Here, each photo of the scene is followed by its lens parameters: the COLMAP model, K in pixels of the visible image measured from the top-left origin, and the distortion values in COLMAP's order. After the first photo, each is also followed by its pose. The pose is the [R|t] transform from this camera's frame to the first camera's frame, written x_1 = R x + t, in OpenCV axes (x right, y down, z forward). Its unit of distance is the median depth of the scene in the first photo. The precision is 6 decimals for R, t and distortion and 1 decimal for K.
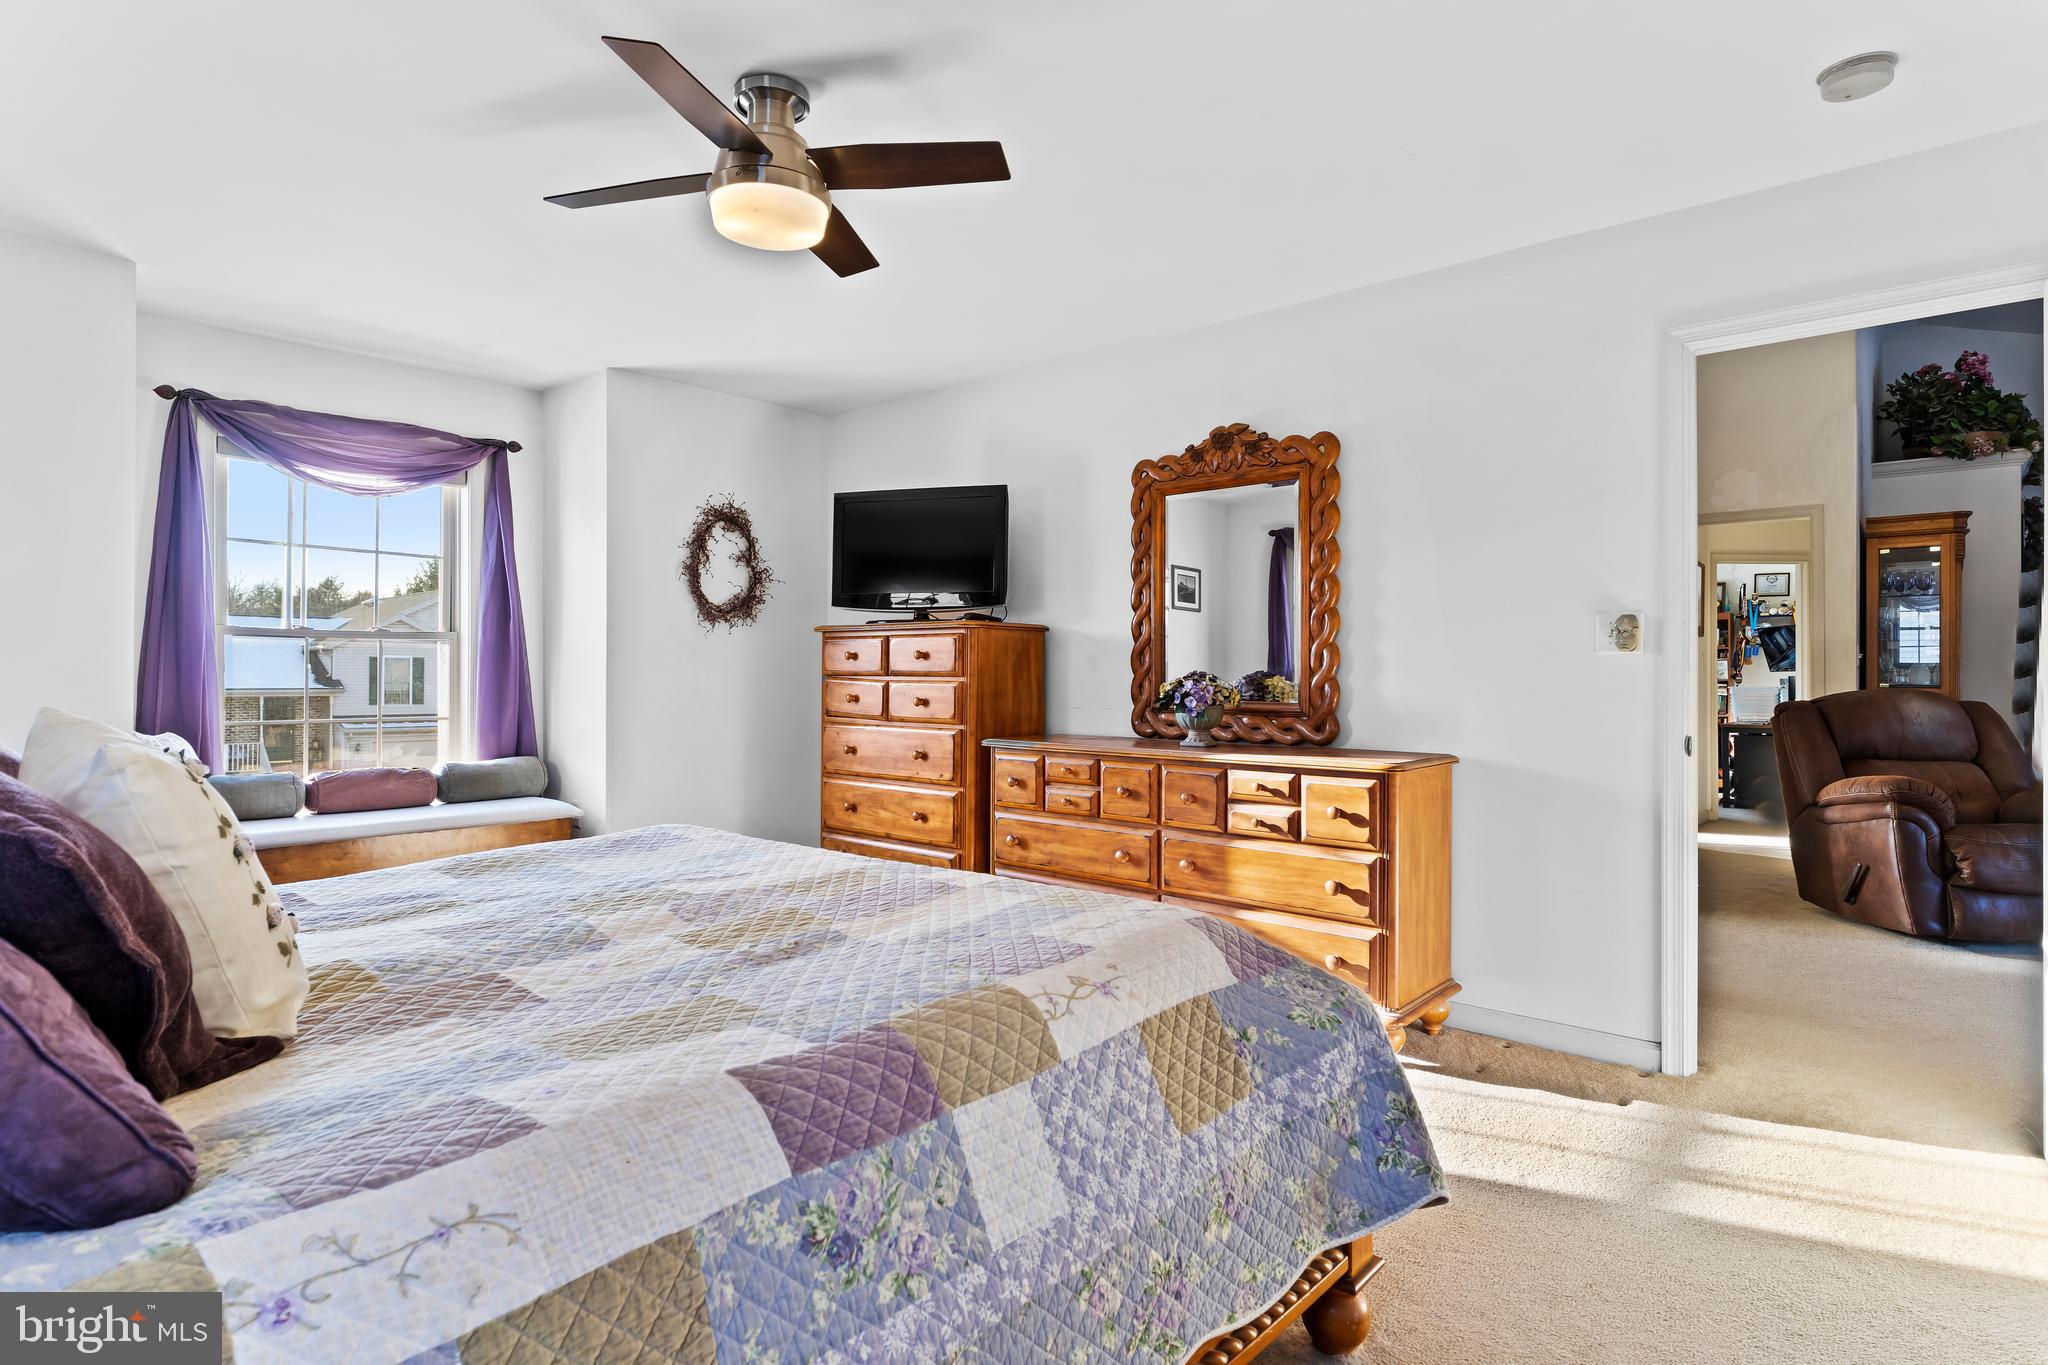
lens RADIAL K [[1052.0, 0, 1021.1], [0, 1052.0, 677.3], [0, 0, 1]] dist [-0.010777, 0.007382]
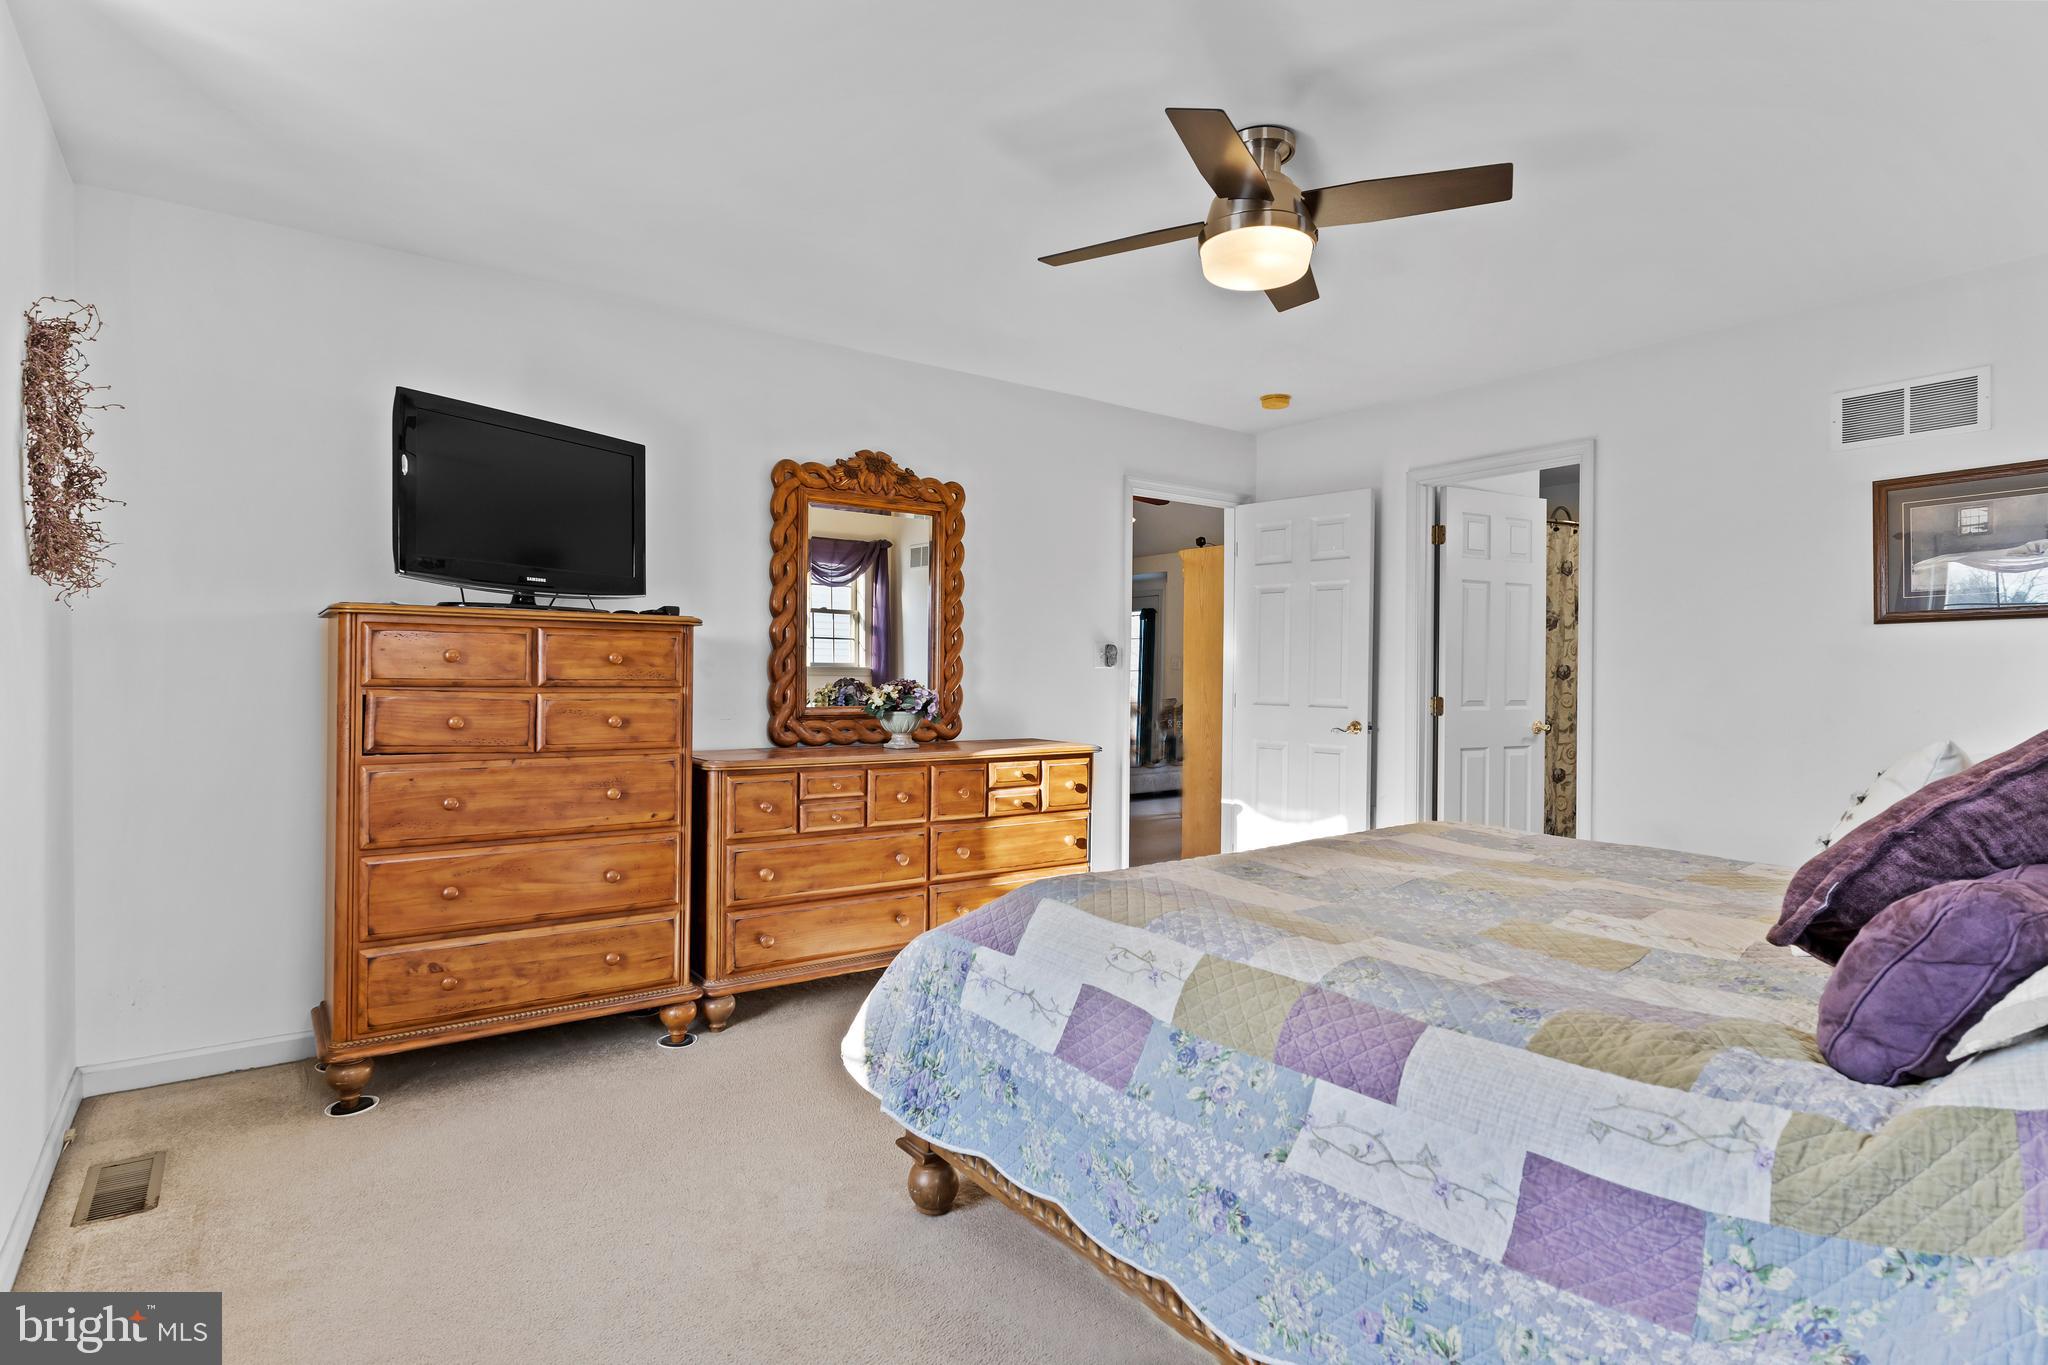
lens RADIAL K [[1052.0, 0, 1025.0], [0, 1052.0, 679.8], [0, 0, 1]] dist [-0.010777, 0.007382]
pose [[0.214145, -0.009505, 0.976756, -0.852044], [-0.006228, 0.999919, 0.011096, -0.017893], [-0.976782, -0.008459, 0.214069, 0.632719]]
